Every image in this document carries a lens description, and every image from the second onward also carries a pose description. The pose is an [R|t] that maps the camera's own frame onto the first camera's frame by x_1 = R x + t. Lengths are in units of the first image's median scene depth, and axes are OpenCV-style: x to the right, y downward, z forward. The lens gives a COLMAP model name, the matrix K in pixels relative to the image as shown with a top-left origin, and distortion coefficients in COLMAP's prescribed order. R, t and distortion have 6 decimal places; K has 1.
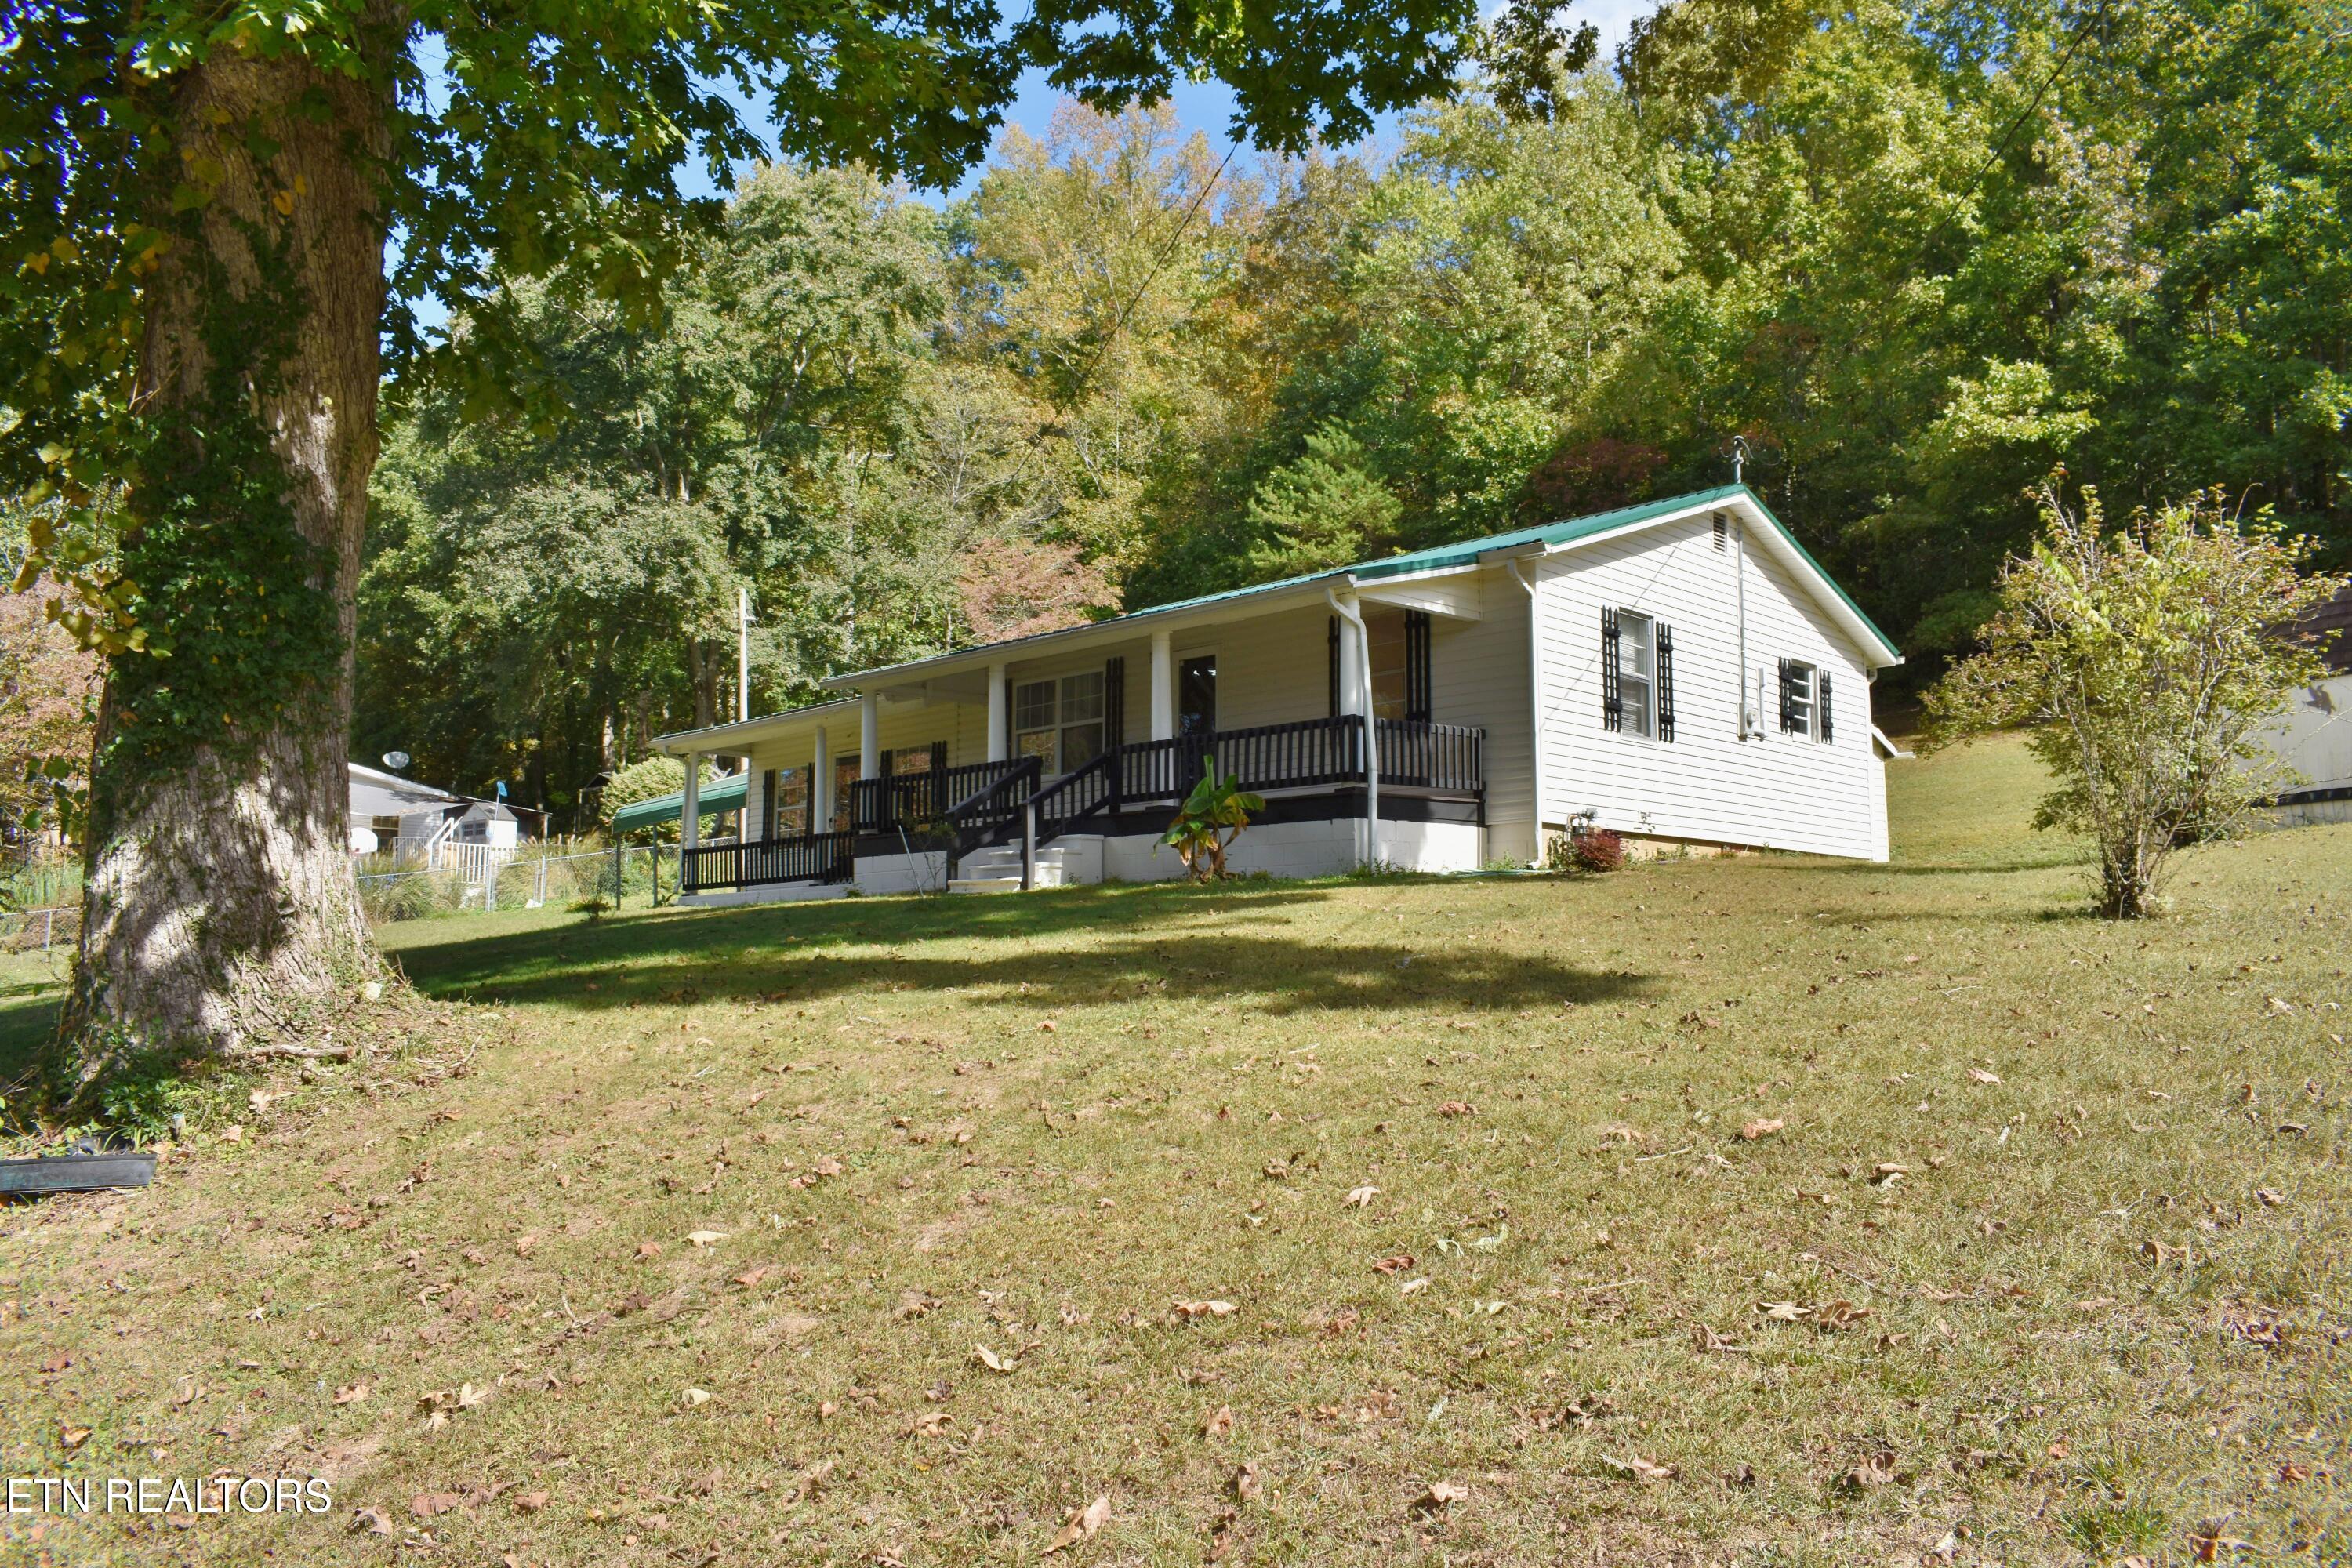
lens RADIAL K [[1801.3, 0, 1176.0], [0, 1801.3, 784.0], [0, 0, 1]] dist [-0.076740, -0.001684]
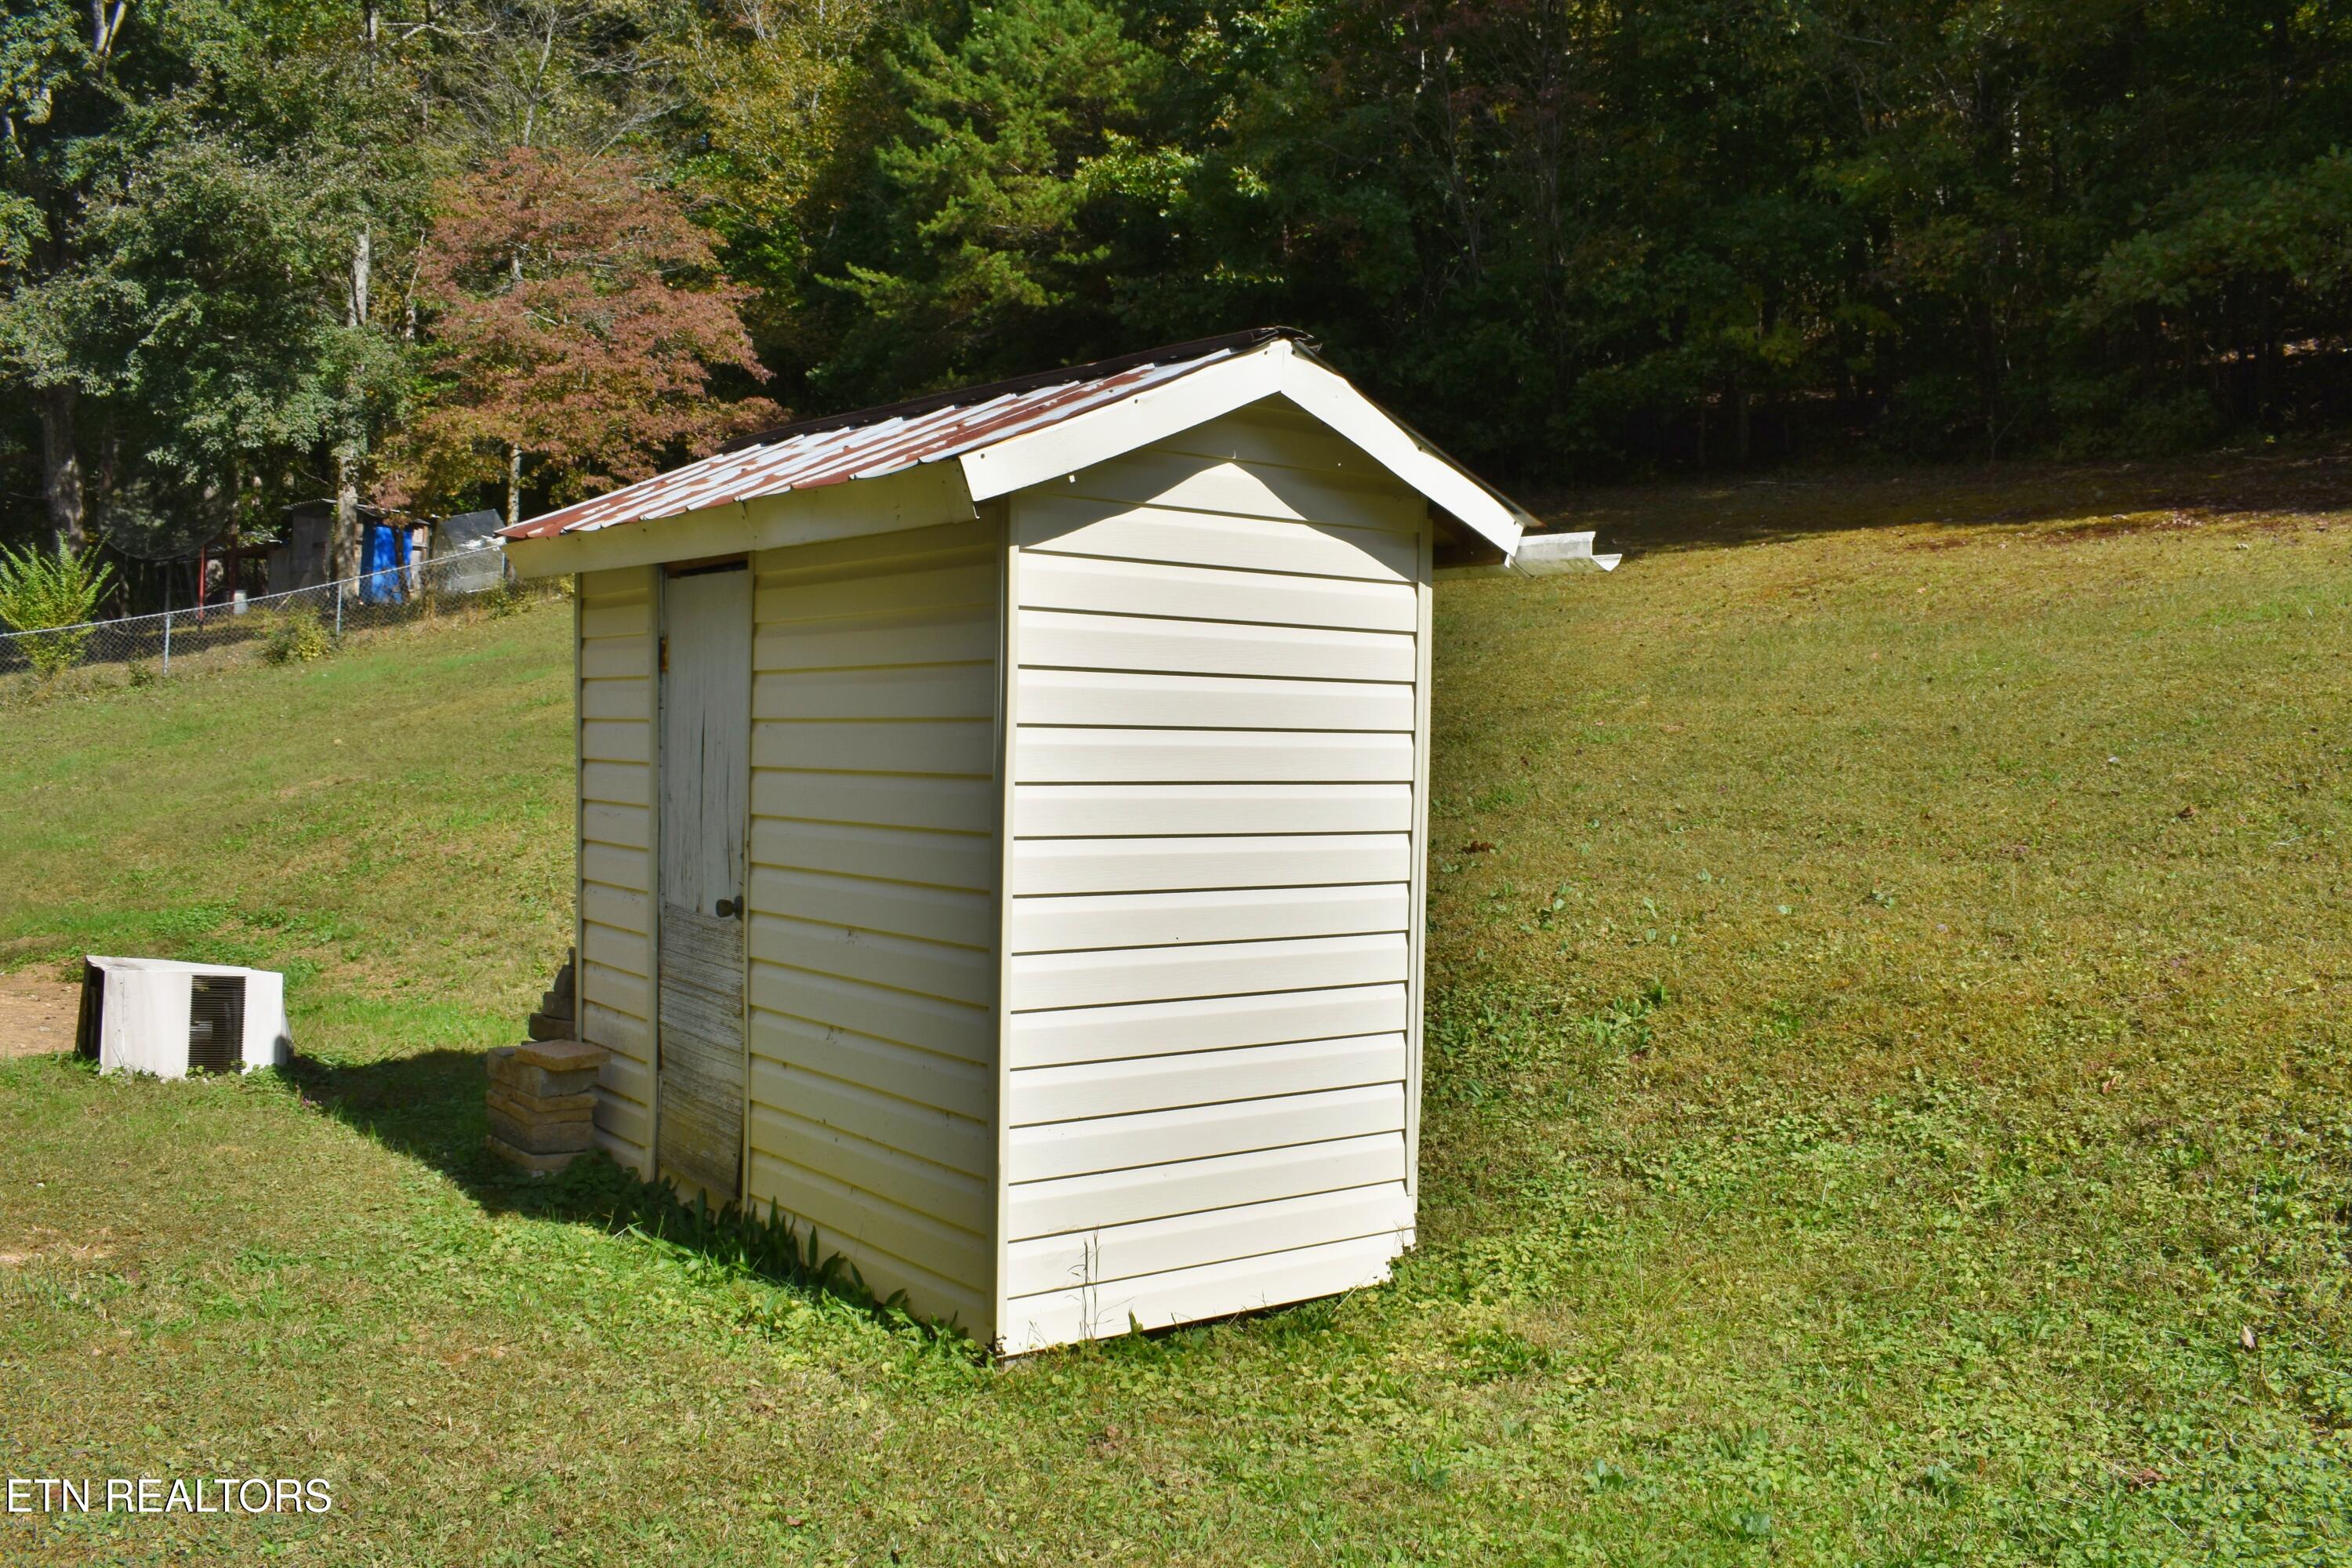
lens RADIAL K [[1854.6, 0, 1176.0], [0, 1854.6, 784.0], [0, 0, 1]] dist [-0.077332, -0.000118]
pose [[0.994146, 0.047640, -0.096970, 0.204426], [-0.035846, 0.992135, 0.119929, -0.011370], [0.101921, -0.115751, 0.988035, 0.478610]]
